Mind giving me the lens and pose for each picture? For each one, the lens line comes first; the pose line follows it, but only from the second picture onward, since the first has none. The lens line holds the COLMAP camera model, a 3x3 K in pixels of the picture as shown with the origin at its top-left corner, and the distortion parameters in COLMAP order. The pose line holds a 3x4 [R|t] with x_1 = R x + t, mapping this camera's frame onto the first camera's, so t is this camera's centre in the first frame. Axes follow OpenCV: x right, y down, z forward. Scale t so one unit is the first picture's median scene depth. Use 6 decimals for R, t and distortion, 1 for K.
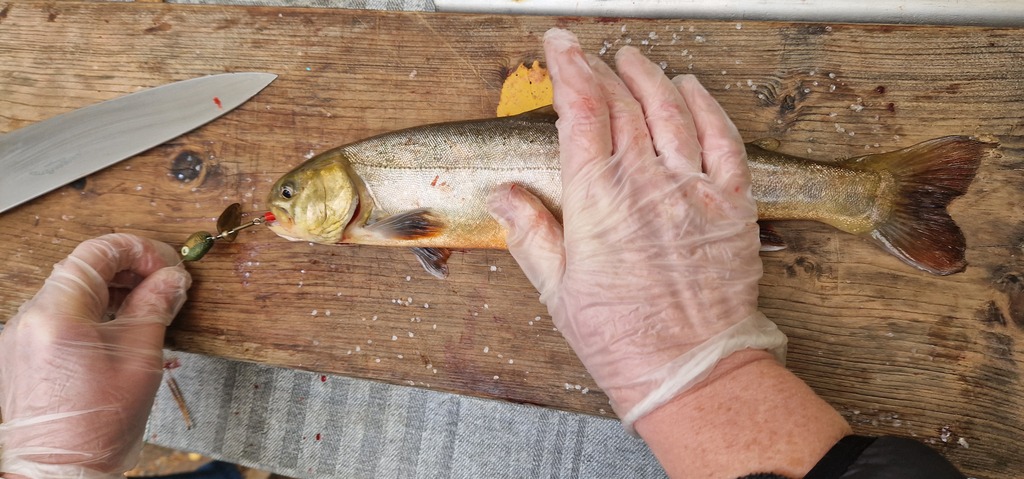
lens RADIAL K [[699.5, 0, 534.7], [0, 699.5, 241.4], [0, 0, 1]] dist [0.055096, -0.059372]
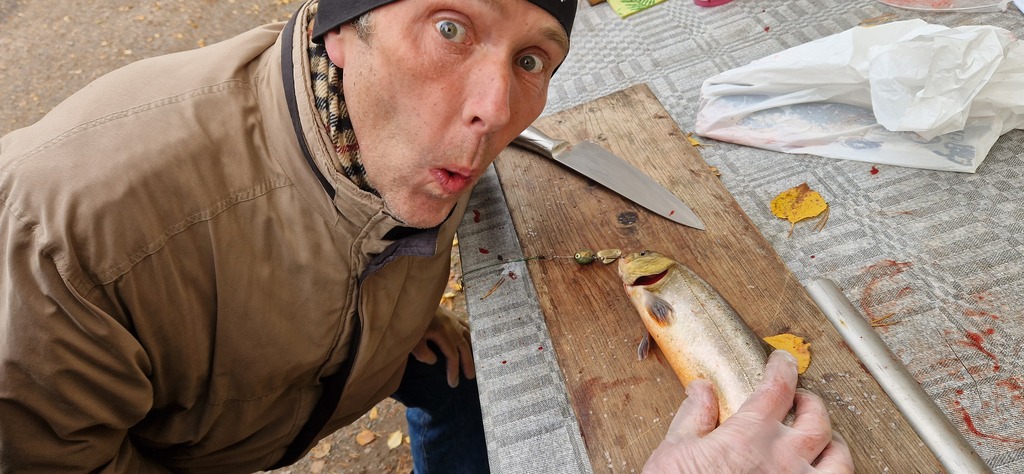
lens RADIAL K [[707.1, 0, 512.0], [0, 707.1, 237.0], [0, 0, 1]] dist [0.065838, -0.075873]
pose [[0.342136, 0.701872, -0.624755, 0.488712], [-0.903602, 0.428149, -0.013845, 0.183720], [0.257771, 0.569266, 0.780698, -0.346669]]
